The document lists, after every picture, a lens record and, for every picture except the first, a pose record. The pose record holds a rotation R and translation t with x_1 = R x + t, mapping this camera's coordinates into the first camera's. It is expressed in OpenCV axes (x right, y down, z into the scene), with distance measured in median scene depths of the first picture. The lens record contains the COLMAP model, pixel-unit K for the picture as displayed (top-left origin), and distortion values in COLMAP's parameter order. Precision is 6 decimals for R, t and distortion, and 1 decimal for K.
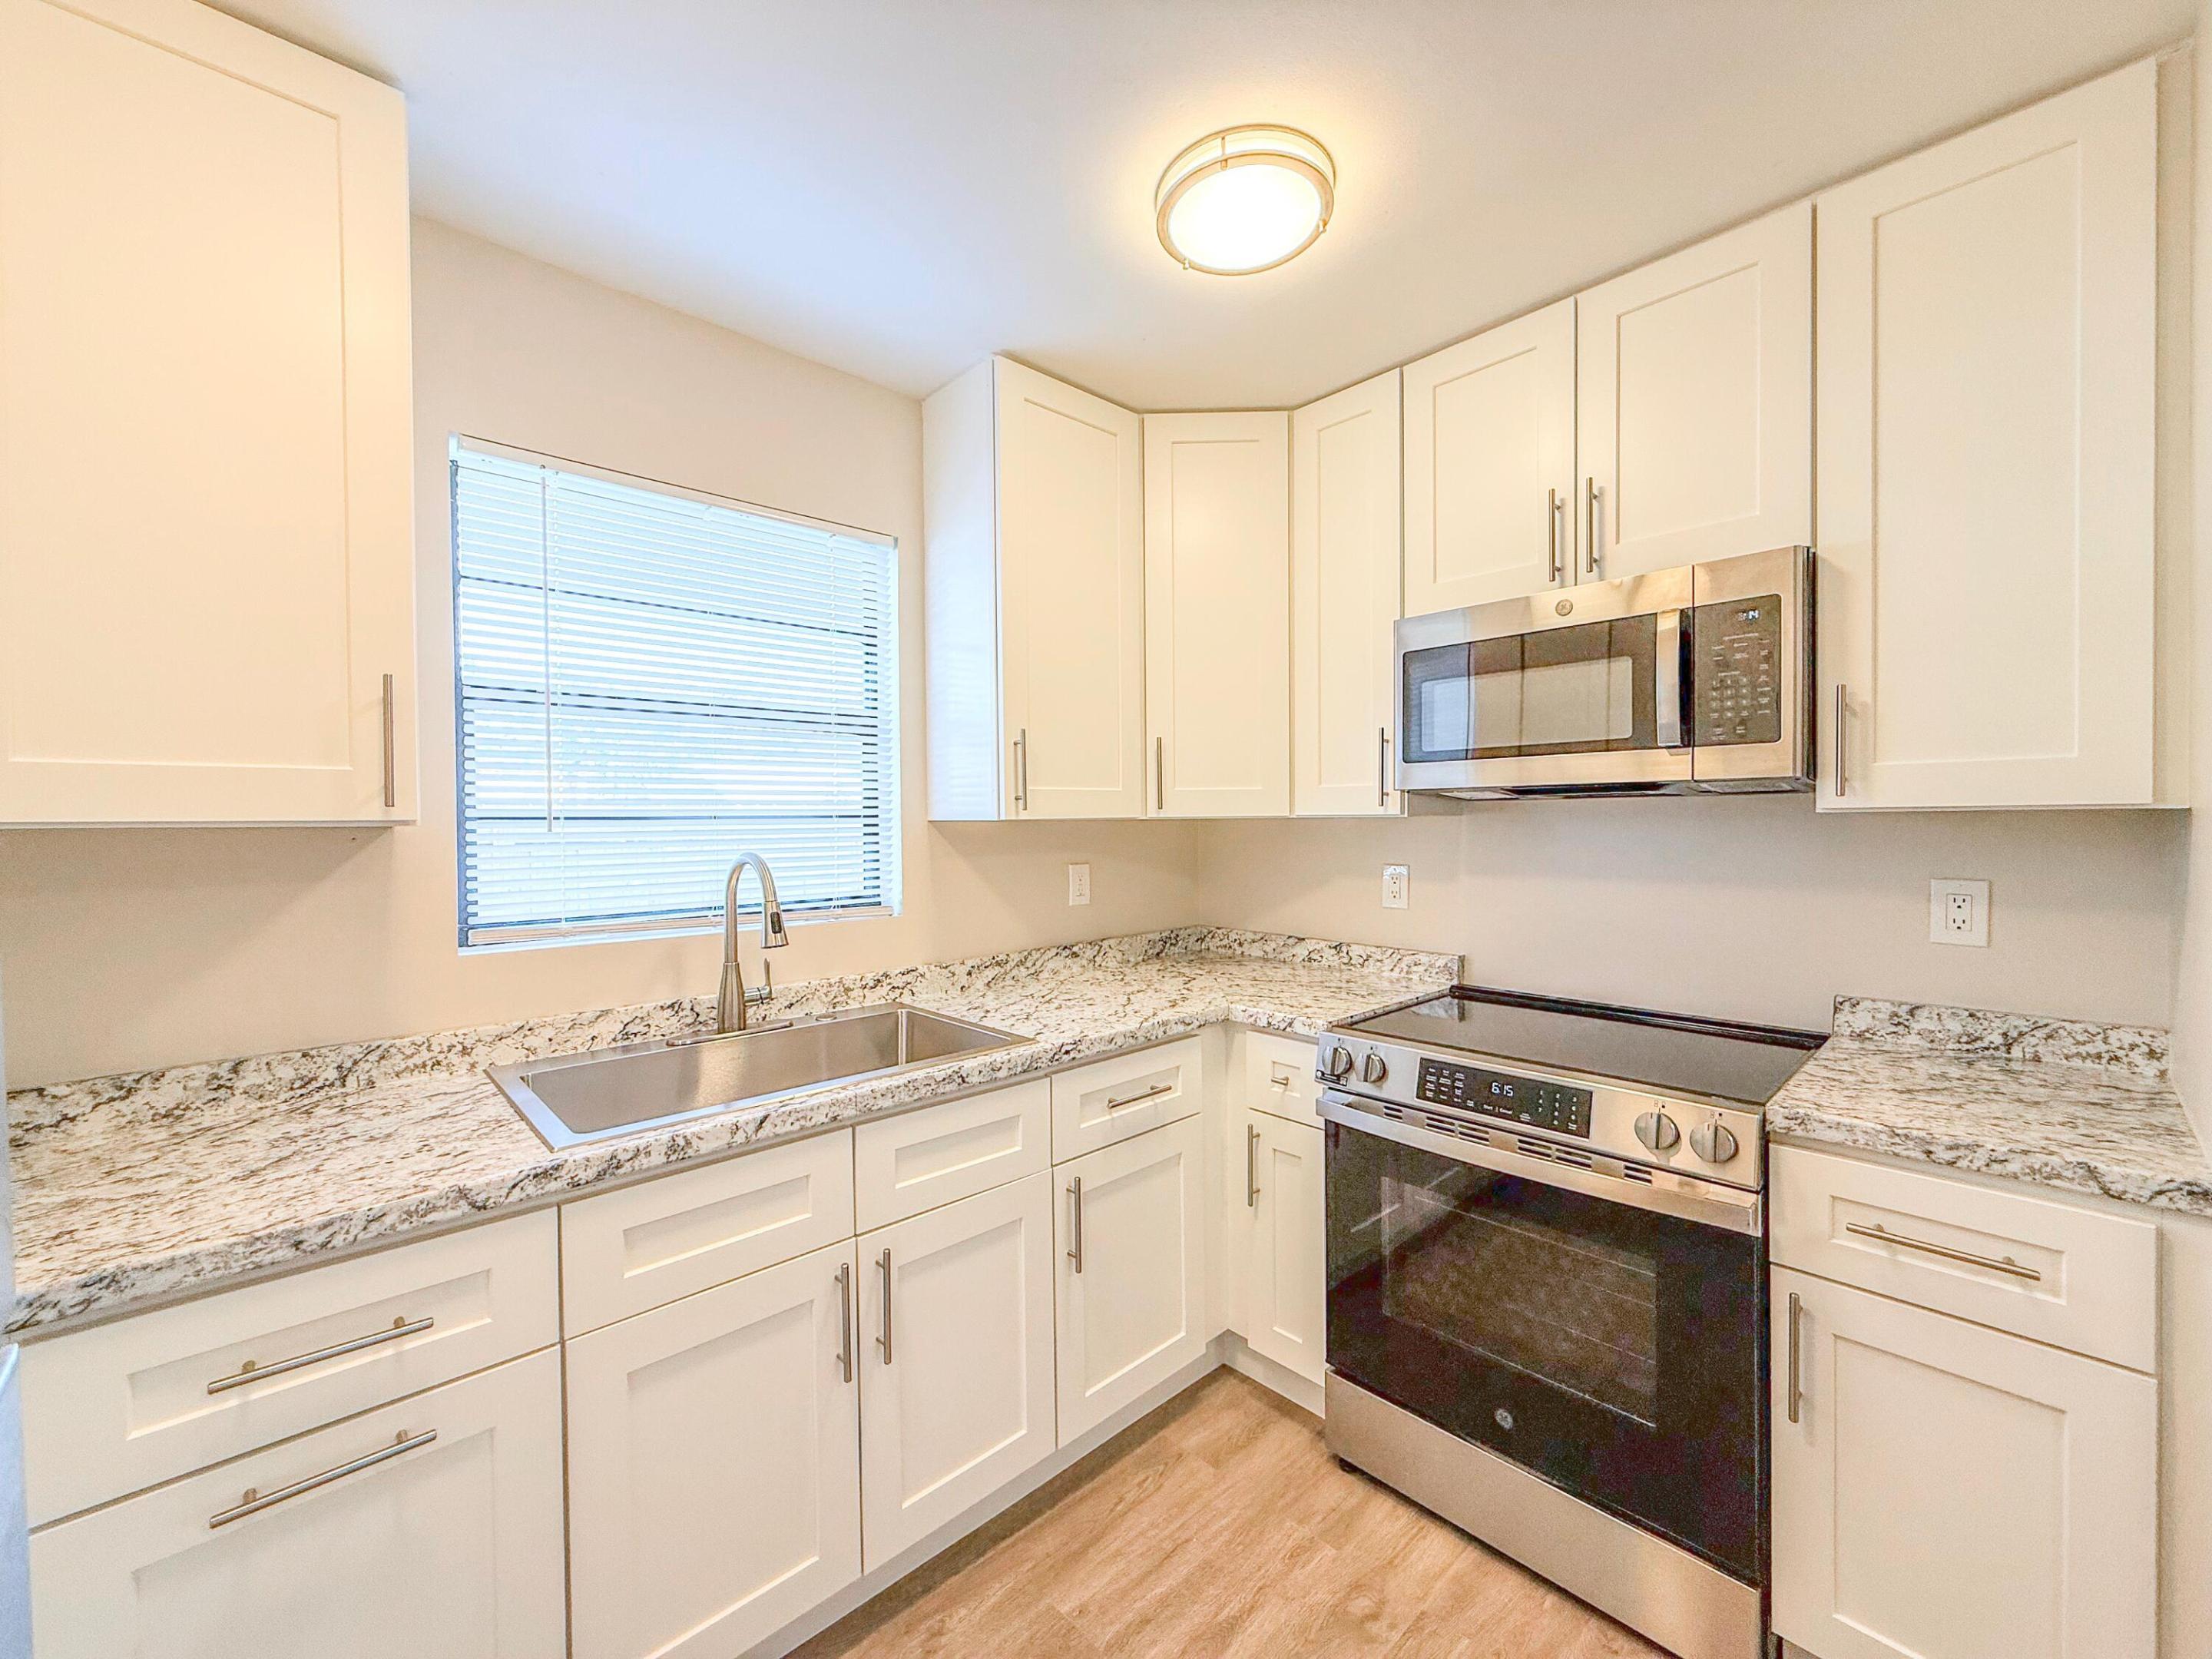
lens RADIAL K [[883.4, 0, 1106.1], [0, 883.4, 826.7], [0, 0, 1]] dist [-0.001328, 0.000892]
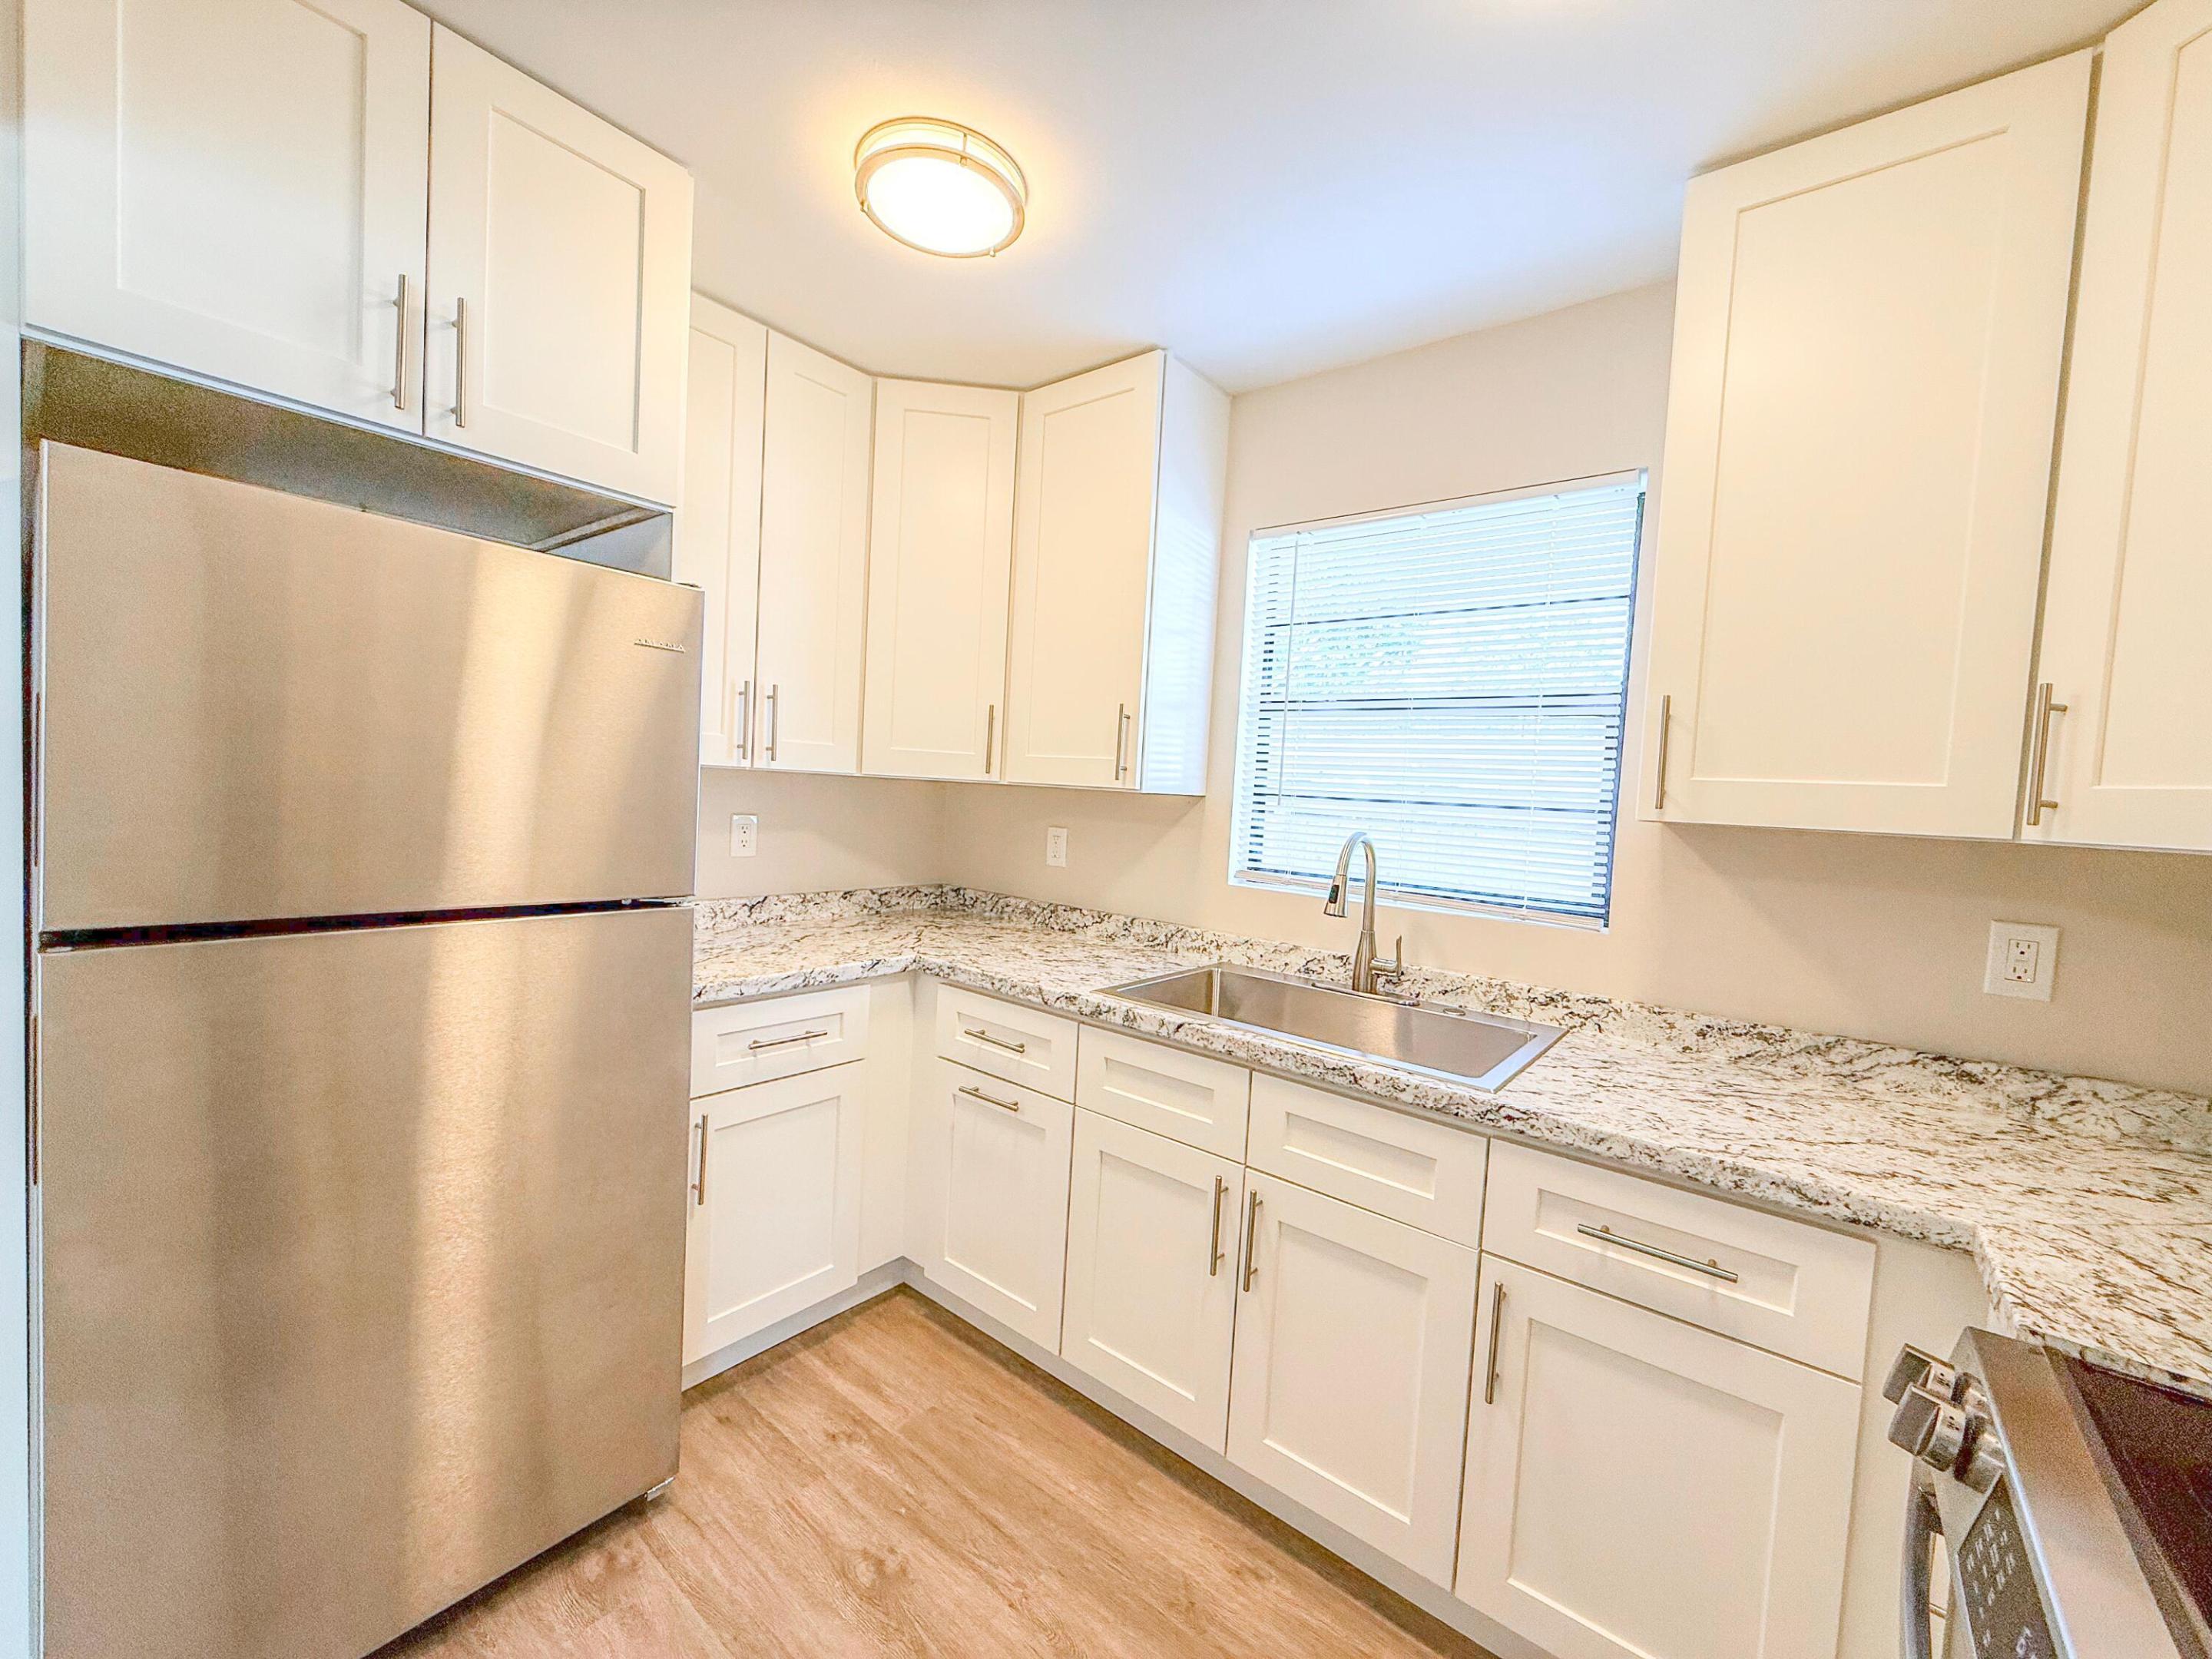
lens RADIAL K [[883.4, 0, 1105.1], [0, 883.4, 829.5], [0, 0, 1]] dist [-0.001328, 0.000892]
pose [[0.132617, 0.063611, -0.989124, 0.653652], [-0.064756, 0.996362, 0.055394, -0.014445], [0.989050, 0.056705, 0.136253, 0.534319]]
